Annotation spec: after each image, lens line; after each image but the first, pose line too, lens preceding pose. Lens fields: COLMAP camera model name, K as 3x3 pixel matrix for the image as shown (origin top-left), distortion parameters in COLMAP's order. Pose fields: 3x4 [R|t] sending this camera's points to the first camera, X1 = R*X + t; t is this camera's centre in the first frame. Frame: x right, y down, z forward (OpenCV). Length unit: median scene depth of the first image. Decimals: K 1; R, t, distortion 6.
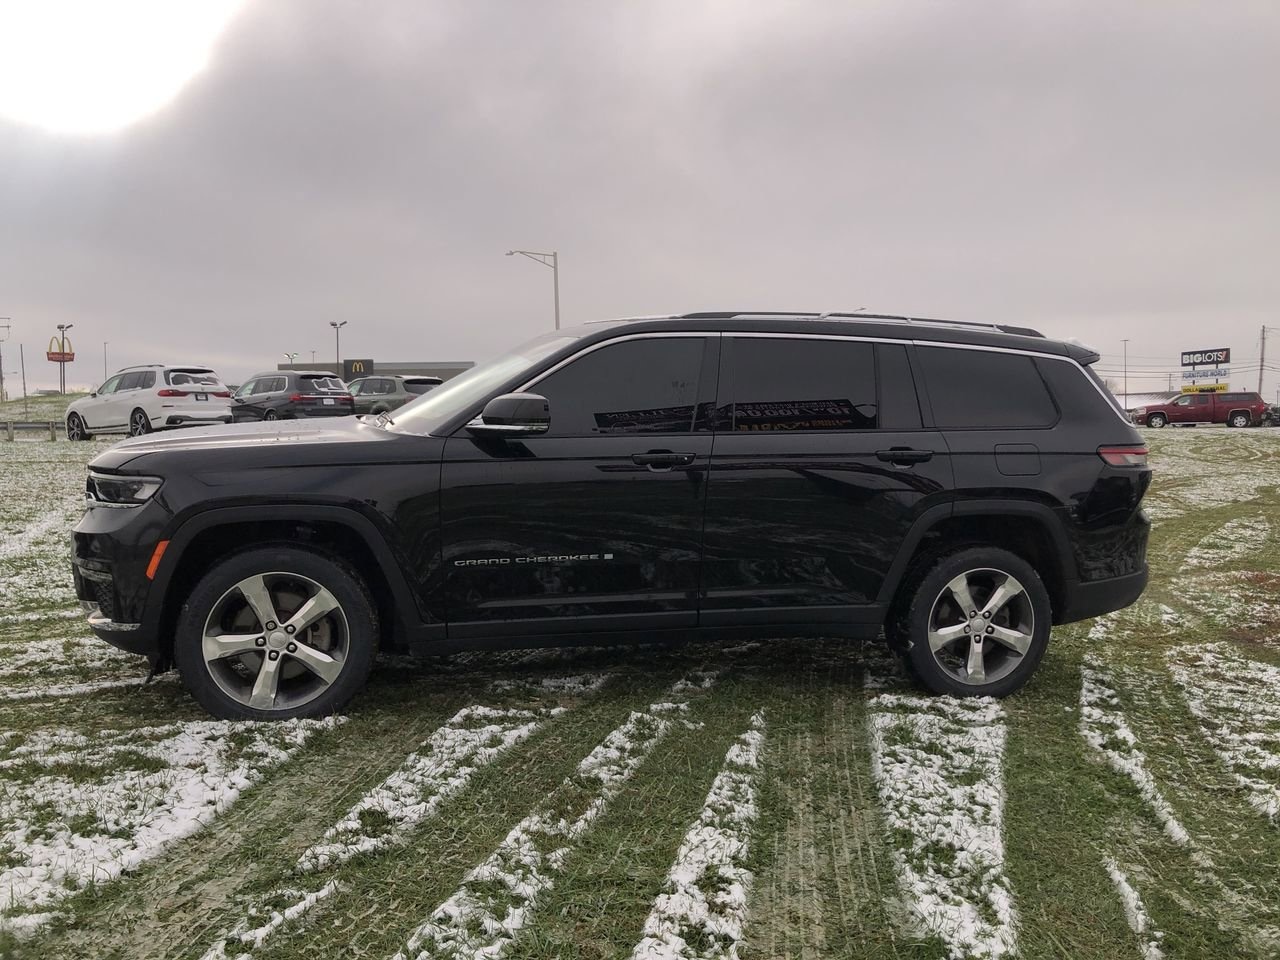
lens RADIAL K [[1040.1, 0, 634.8], [0, 1040.1, 487.7], [0, 0, 1]] dist [0.033189, -0.034057]
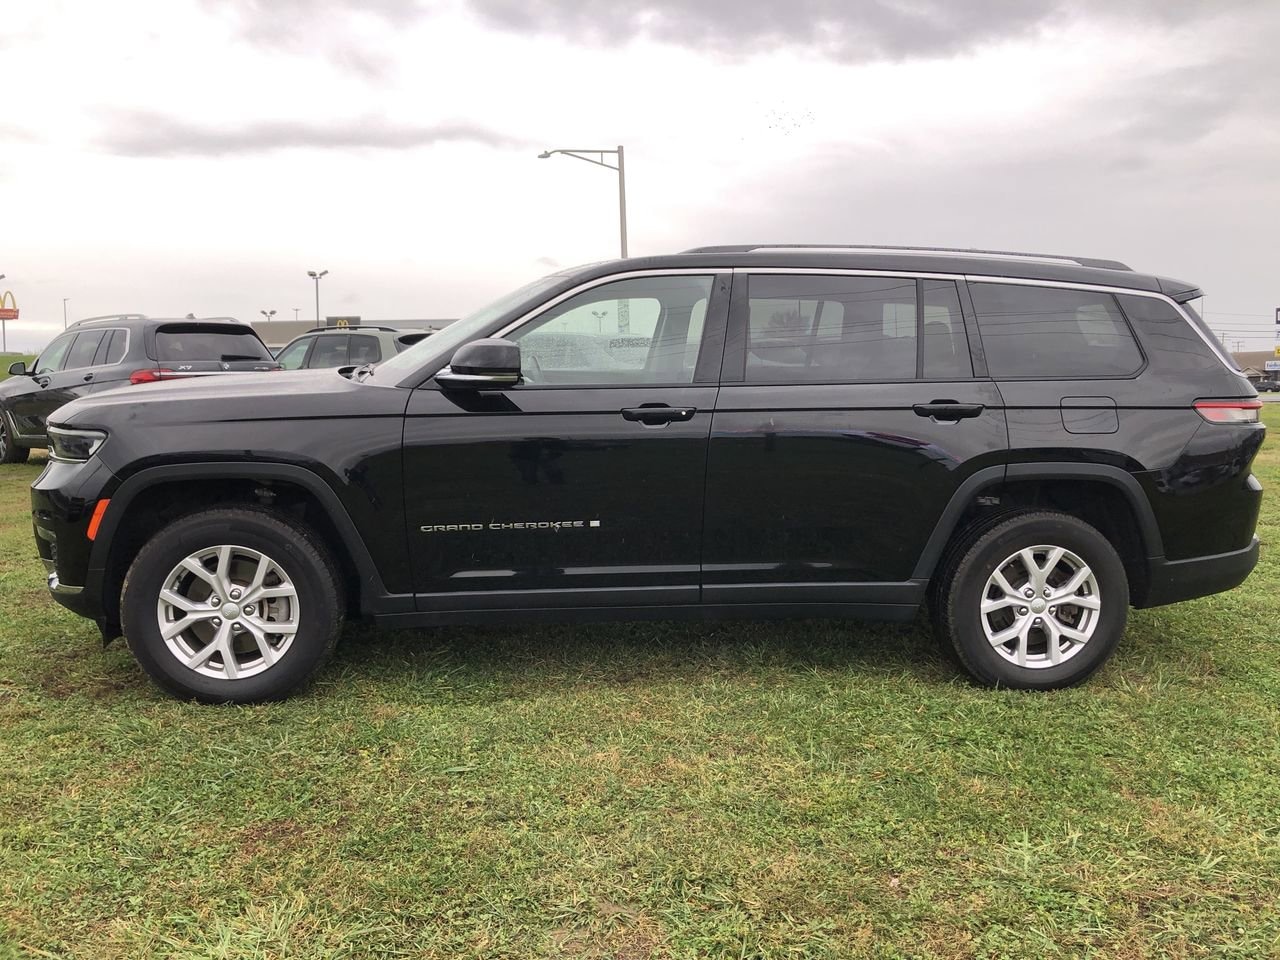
lens RADIAL K [[1040.1, 0, 643.0], [0, 1040.1, 478.3], [0, 0, 1]] dist [0.033189, -0.034057]
pose [[0.991911, 0.008888, -0.126624, 0.120454], [-0.004985, 0.999504, 0.031102, -0.000016], [0.126837, -0.030219, 0.991463, 0.117654]]
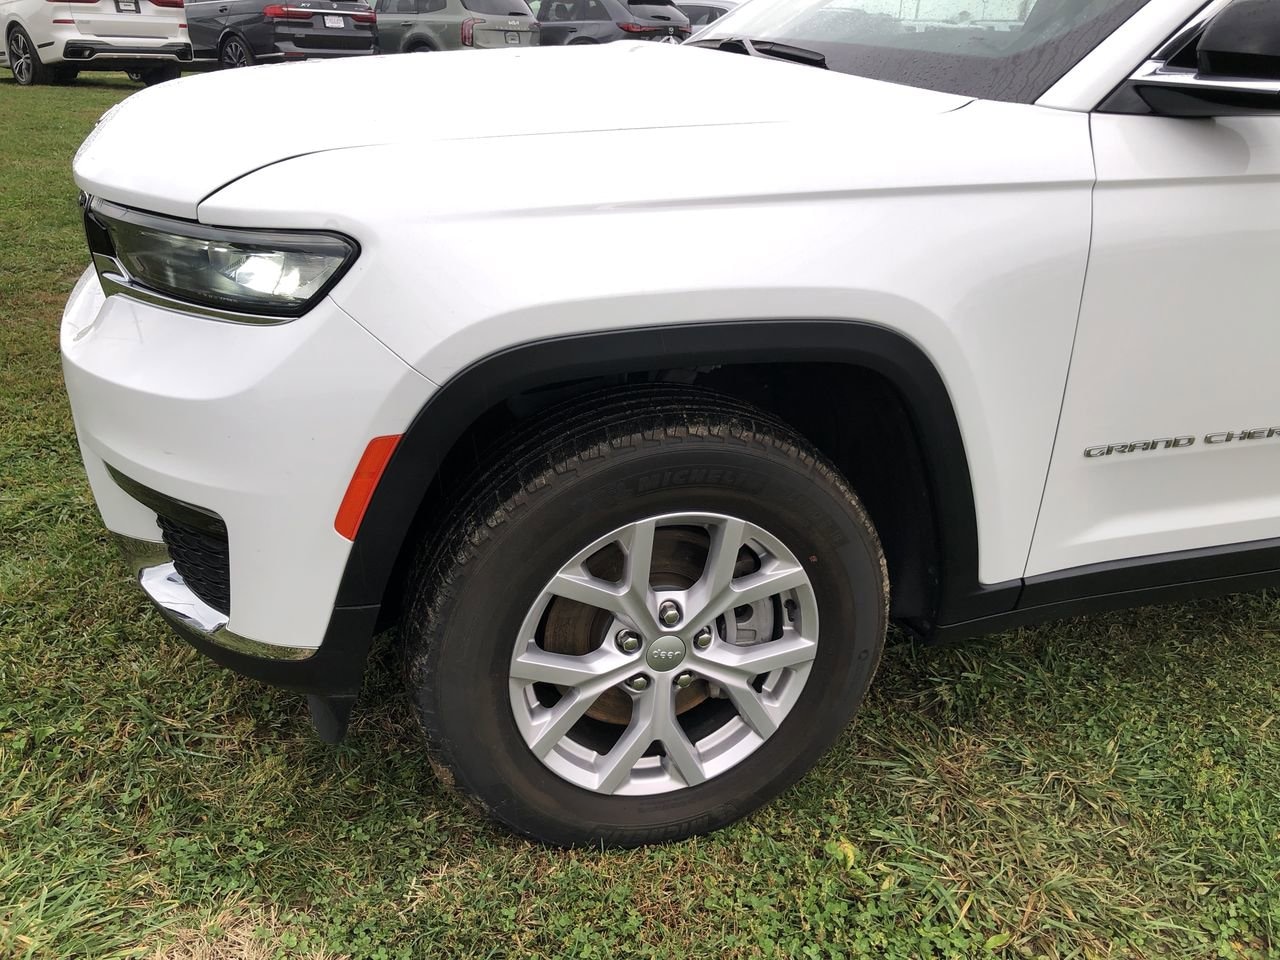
lens RADIAL K [[1040.1, 0, 636.8], [0, 1040.1, 493.3], [0, 0, 1]] dist [0.033189, -0.034057]
pose [[0.994156, -0.017632, 0.106501, -0.341615], [-0.016944, 0.948856, 0.315253, -0.031116], [-0.106613, -0.315215, 0.943013, 0.570008]]
